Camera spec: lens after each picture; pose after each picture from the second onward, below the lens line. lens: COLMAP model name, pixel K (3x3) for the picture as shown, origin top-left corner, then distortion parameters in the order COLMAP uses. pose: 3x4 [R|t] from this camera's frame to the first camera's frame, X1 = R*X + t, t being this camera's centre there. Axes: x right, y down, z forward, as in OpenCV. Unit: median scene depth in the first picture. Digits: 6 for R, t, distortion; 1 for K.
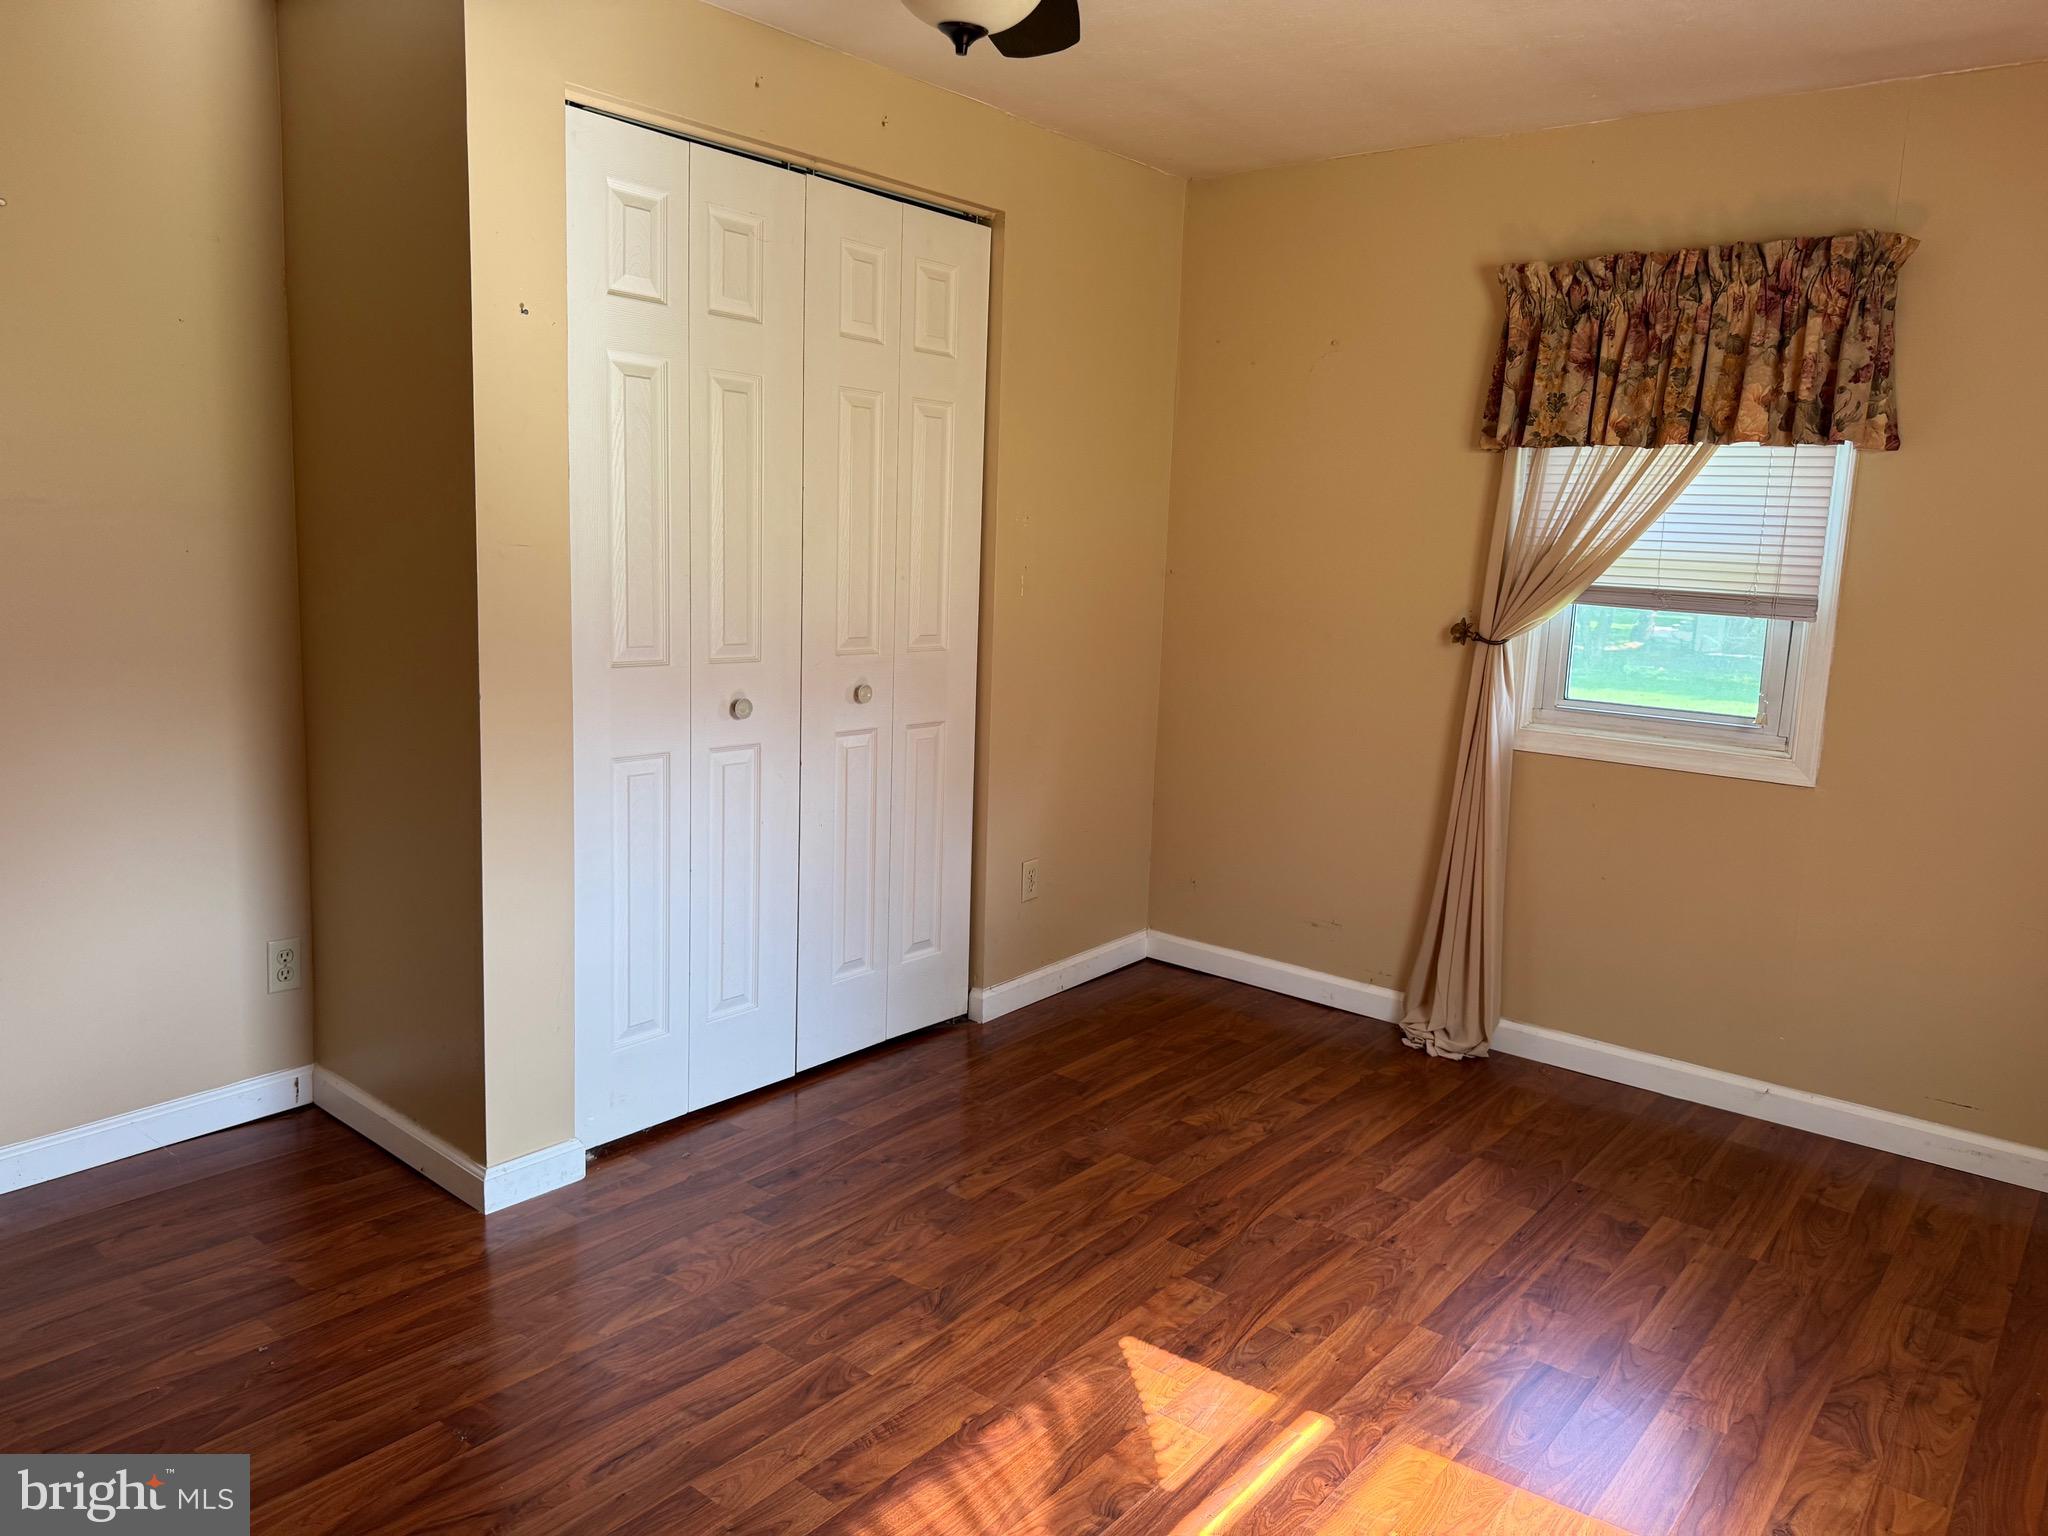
lens RADIAL K [[1435.9, 0, 1025.8], [0, 1435.9, 745.4], [0, 0, 1]] dist [-0.002061, -0.000691]
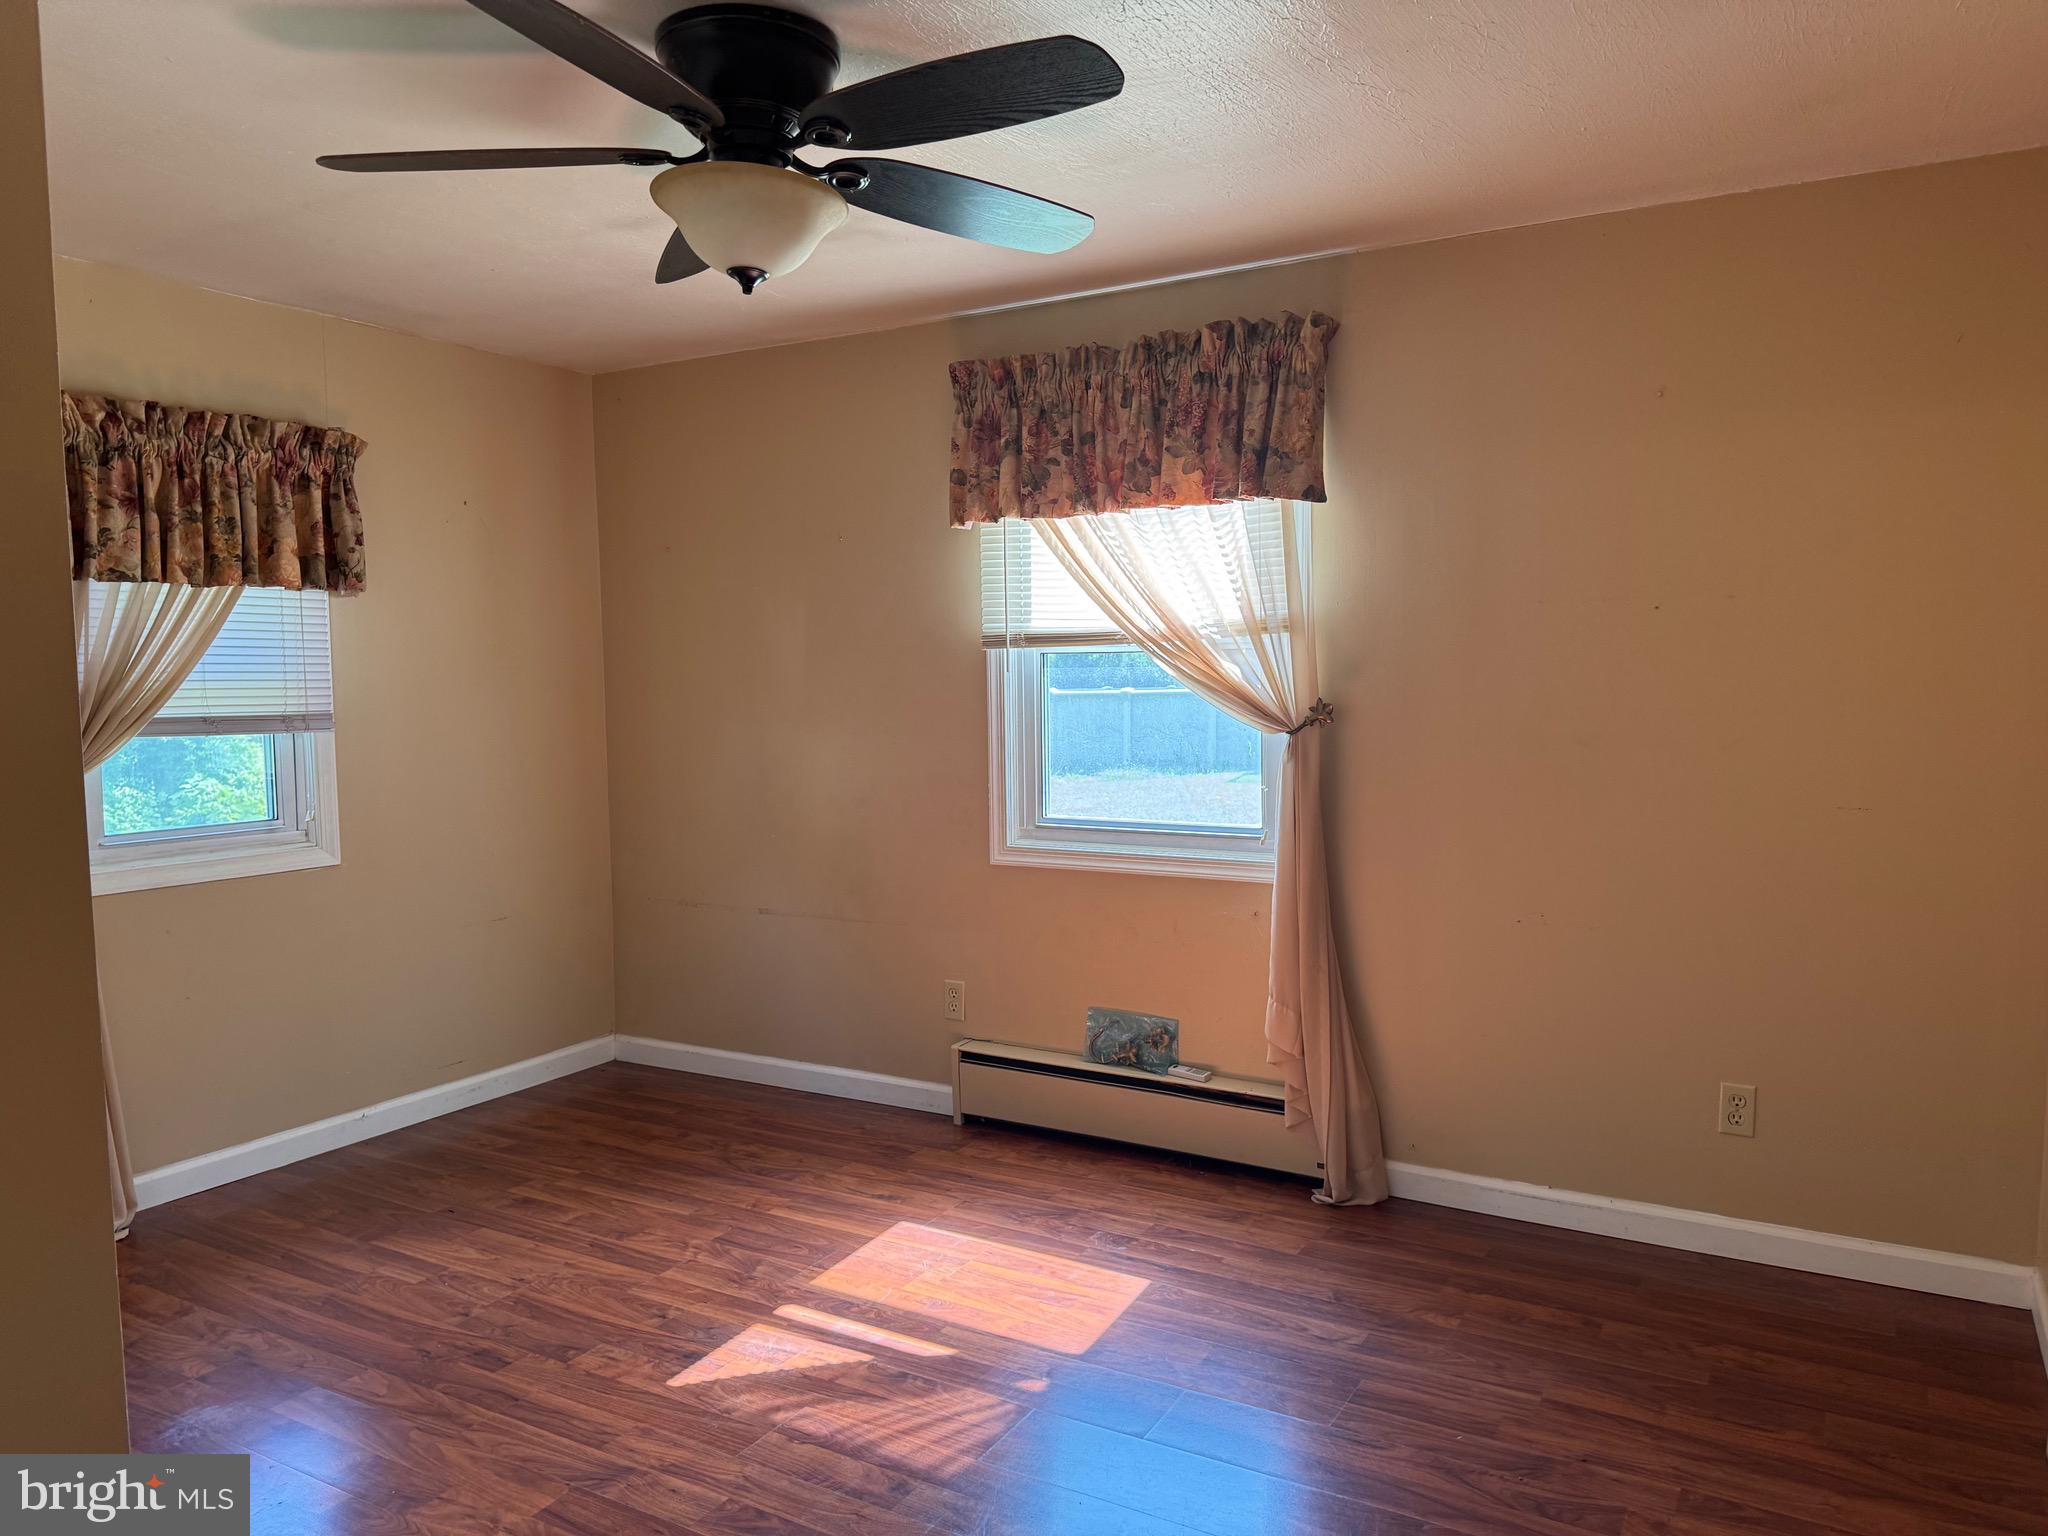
lens RADIAL K [[1467.7, 0, 1007.5], [0, 1467.7, 762.4], [0, 0, 1]] dist [0.020867, -0.034476]
pose [[-0.149293, -0.098634, 0.983861, -0.804064], [0.151724, 0.980944, 0.121365, -0.127702], [-0.977083, 0.167394, -0.131483, 0.610244]]
